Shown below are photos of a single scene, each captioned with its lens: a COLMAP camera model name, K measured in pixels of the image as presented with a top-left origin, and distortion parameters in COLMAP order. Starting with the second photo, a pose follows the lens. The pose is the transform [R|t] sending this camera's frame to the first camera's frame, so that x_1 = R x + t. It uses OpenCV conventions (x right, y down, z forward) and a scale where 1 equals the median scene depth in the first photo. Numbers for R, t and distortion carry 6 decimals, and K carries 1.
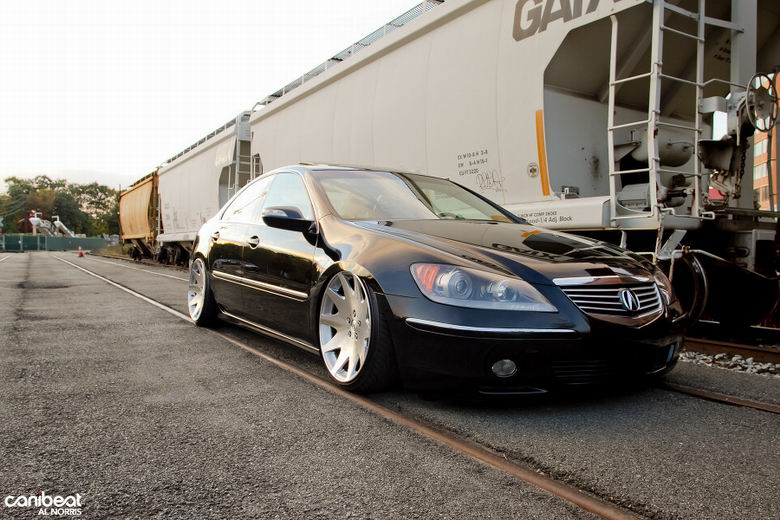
lens RADIAL K [[620.5, 0, 390.5], [0, 620.5, 259.9], [0, 0, 1]] dist [-0.039707, 0.002183]
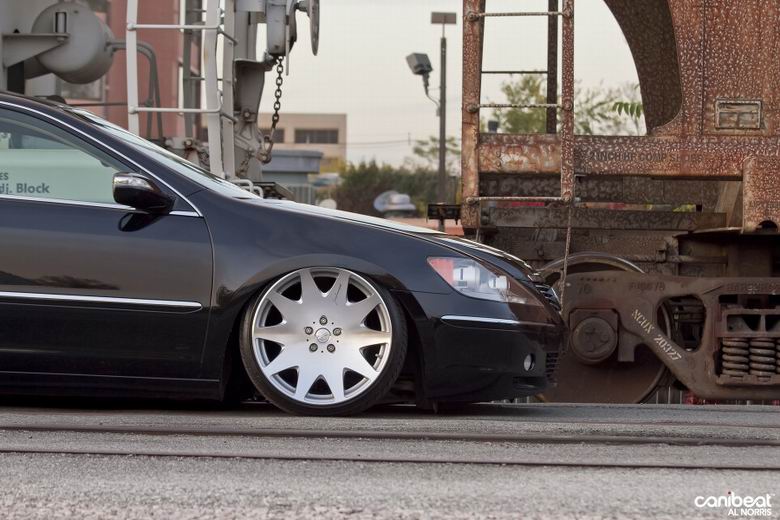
lens RADIAL K [[2888.2, 0, 389.9], [0, 2888.2, 260.0], [0, 0, 1]] dist [-0.416428, 0.000000]
pose [[0.525713, 0.010018, 0.850603, -1.476157], [0.010562, 0.999777, -0.018303, 0.036847], [-0.850596, 0.018606, 0.525490, -0.460806]]
